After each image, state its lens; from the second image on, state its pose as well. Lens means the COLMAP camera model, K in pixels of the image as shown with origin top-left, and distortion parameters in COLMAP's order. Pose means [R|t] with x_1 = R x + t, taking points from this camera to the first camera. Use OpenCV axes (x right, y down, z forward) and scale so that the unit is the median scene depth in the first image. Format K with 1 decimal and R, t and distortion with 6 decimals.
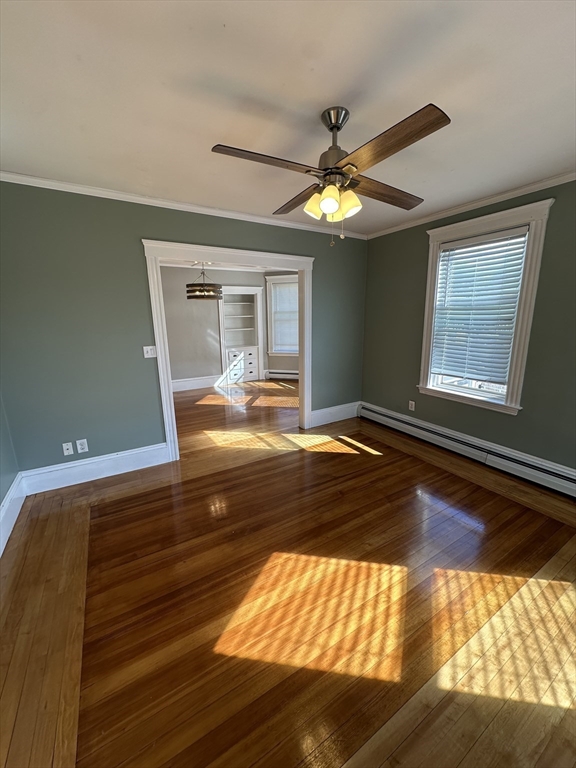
lens RADIAL K [[307.9, 0, 288.6], [0, 307.9, 387.8], [0, 0, 1]] dist [-0.007669, 0.001022]
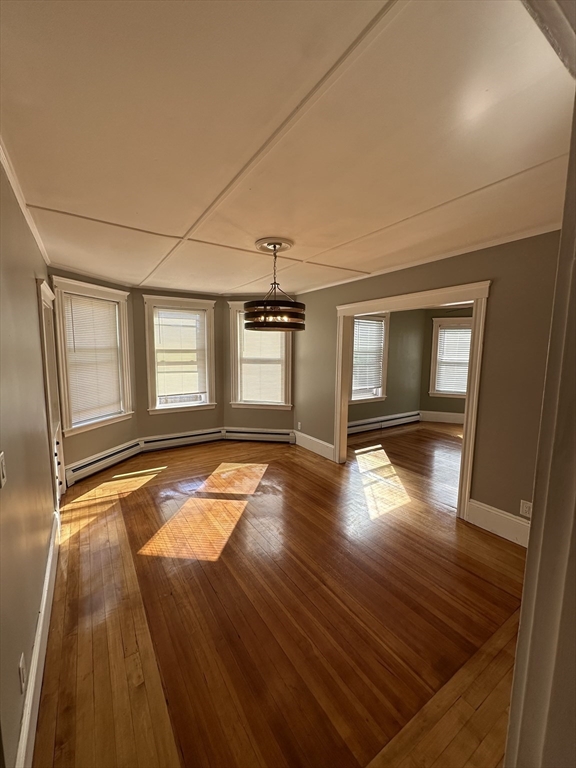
lens RADIAL K [[307.9, 0, 286.1], [0, 307.9, 383.5], [0, 0, 1]] dist [-0.007669, 0.001022]
pose [[-0.028589, -0.097156, 0.994859, -0.852392], [0.224553, 0.969203, 0.101103, -0.245470], [-0.974042, 0.226289, -0.005892, 1.007702]]
